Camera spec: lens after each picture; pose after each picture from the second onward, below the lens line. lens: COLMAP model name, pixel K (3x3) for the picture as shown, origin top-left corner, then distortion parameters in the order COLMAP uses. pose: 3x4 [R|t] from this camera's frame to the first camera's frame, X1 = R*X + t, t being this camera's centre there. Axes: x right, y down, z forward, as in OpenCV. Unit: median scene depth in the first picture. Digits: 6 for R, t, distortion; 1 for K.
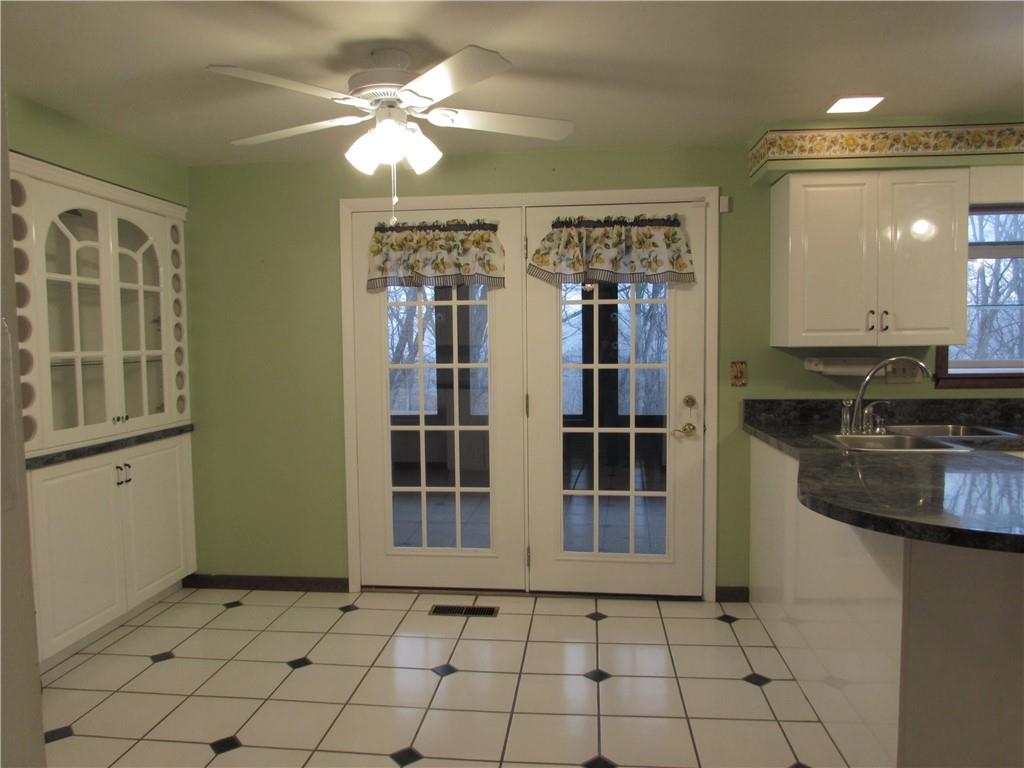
lens RADIAL K [[729.5, 0, 515.8], [0, 729.5, 386.2], [0, 0, 1]] dist [-0.036438, 0.023643]
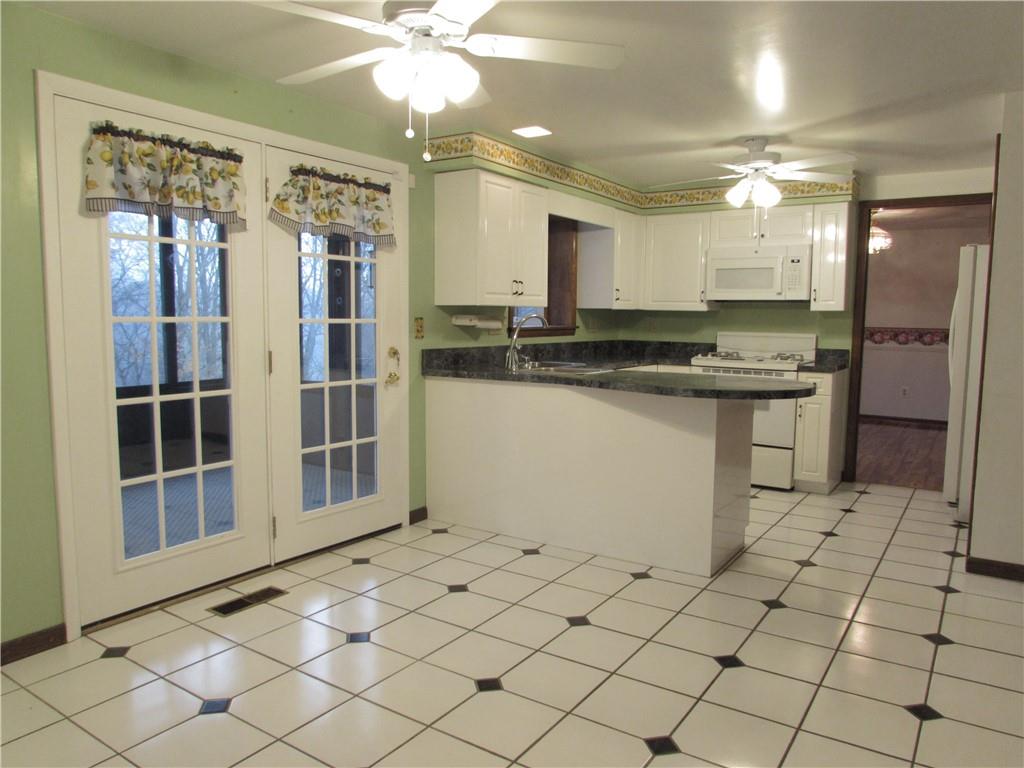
lens RADIAL K [[729.5, 0, 515.8], [0, 729.5, 386.2], [0, 0, 1]] dist [-0.036438, 0.023643]
pose [[0.460910, -0.069129, 0.884750, -0.664583], [0.043282, 0.997526, 0.055393, 0.018280], [-0.886391, 0.012763, 0.462762, 0.308031]]
